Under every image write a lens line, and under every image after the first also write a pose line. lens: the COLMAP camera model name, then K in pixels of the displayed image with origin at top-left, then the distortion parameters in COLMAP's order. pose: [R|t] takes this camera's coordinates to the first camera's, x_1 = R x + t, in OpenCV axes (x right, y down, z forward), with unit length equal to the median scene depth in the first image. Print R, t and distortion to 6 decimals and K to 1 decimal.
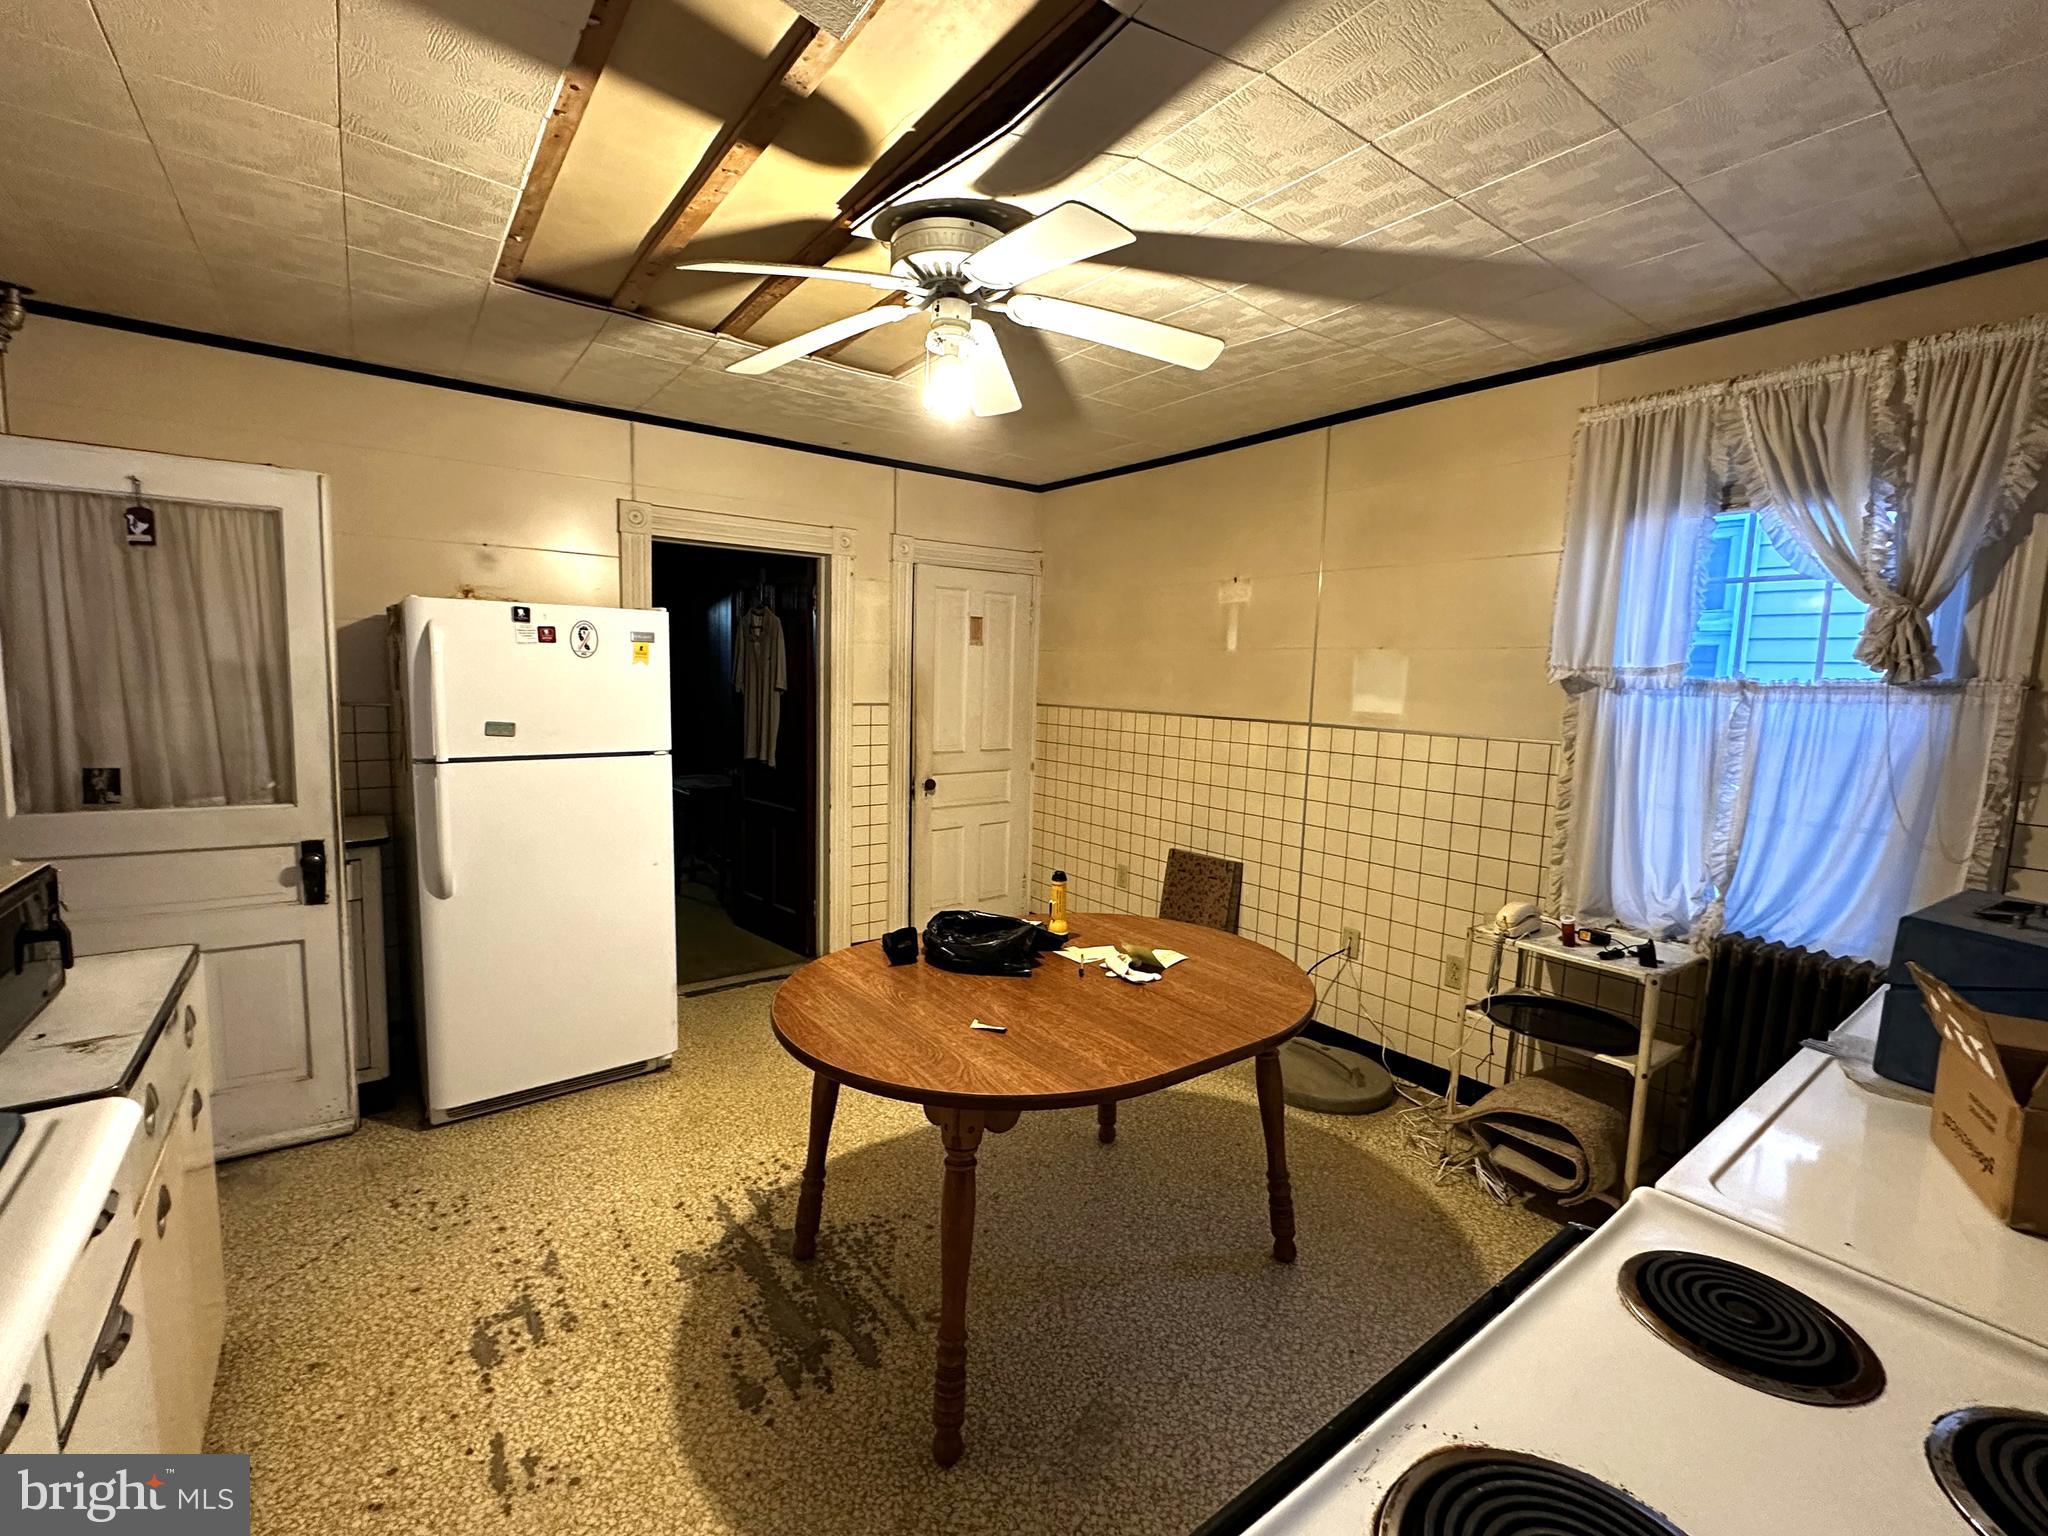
lens RADIAL K [[889.5, 0, 1024.5], [0, 889.5, 769.9], [0, 0, 1]] dist [0.001269, 0.000555]
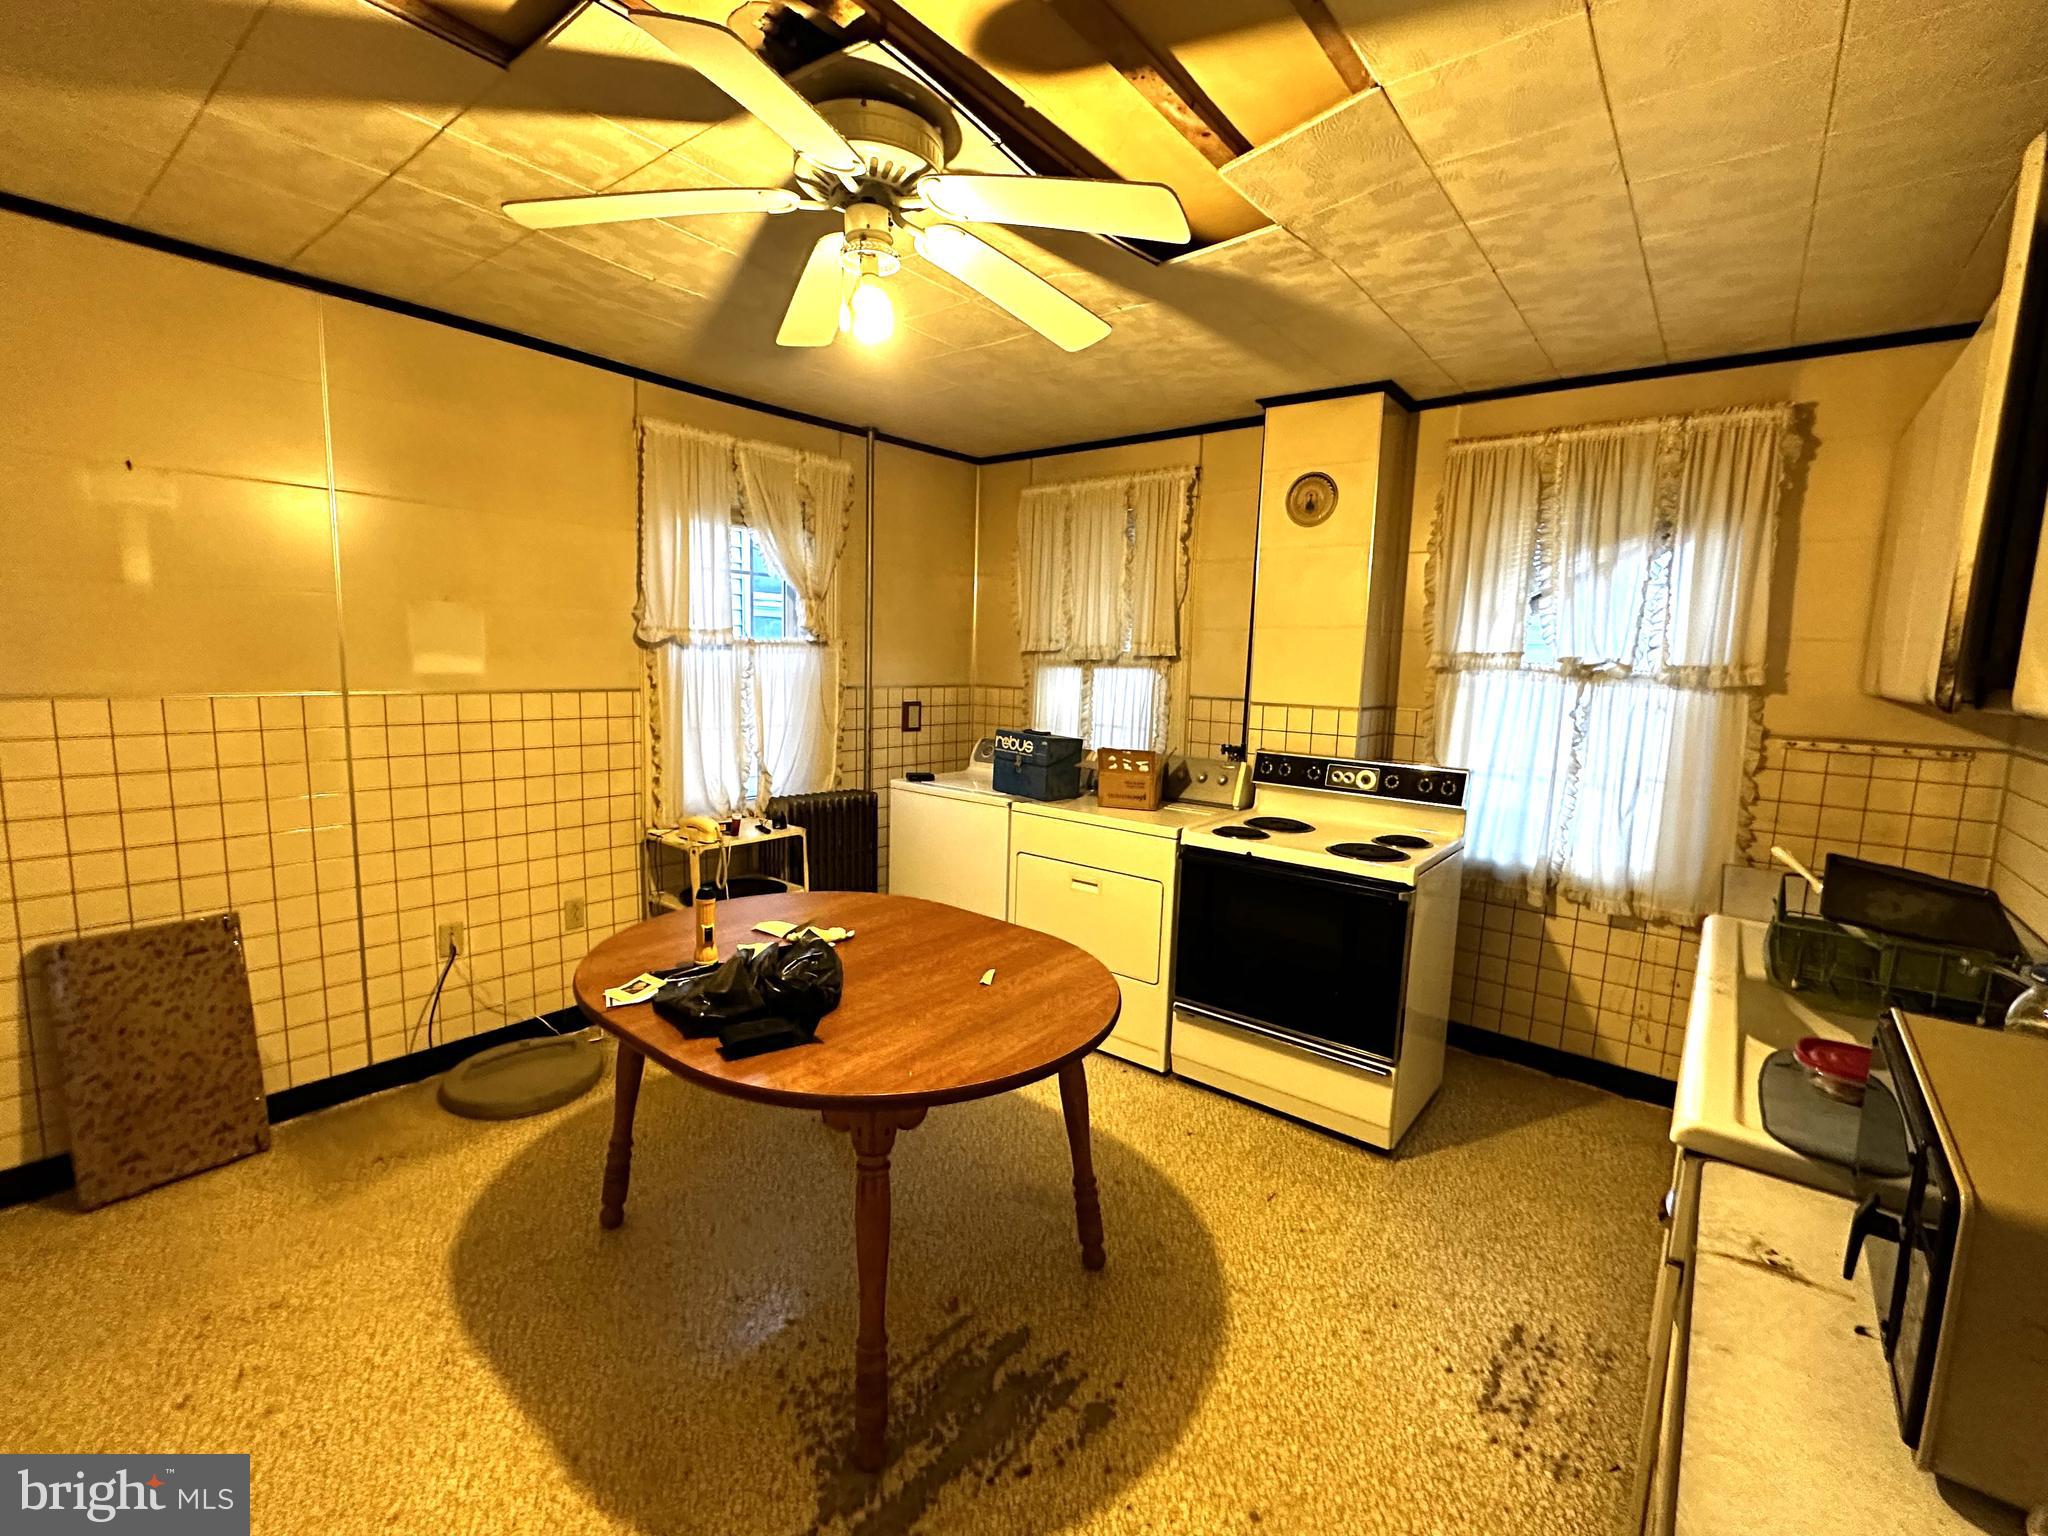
lens RADIAL K [[889.5, 0, 1025.0], [0, 889.5, 770.5], [0, 0, 1]] dist [0.001269, 0.000555]
pose [[-0.251750, -0.160874, 0.954328, -0.764470], [0.069497, 0.980537, 0.183625, -0.116835], [-0.965294, 0.112551, -0.235670, 0.853094]]
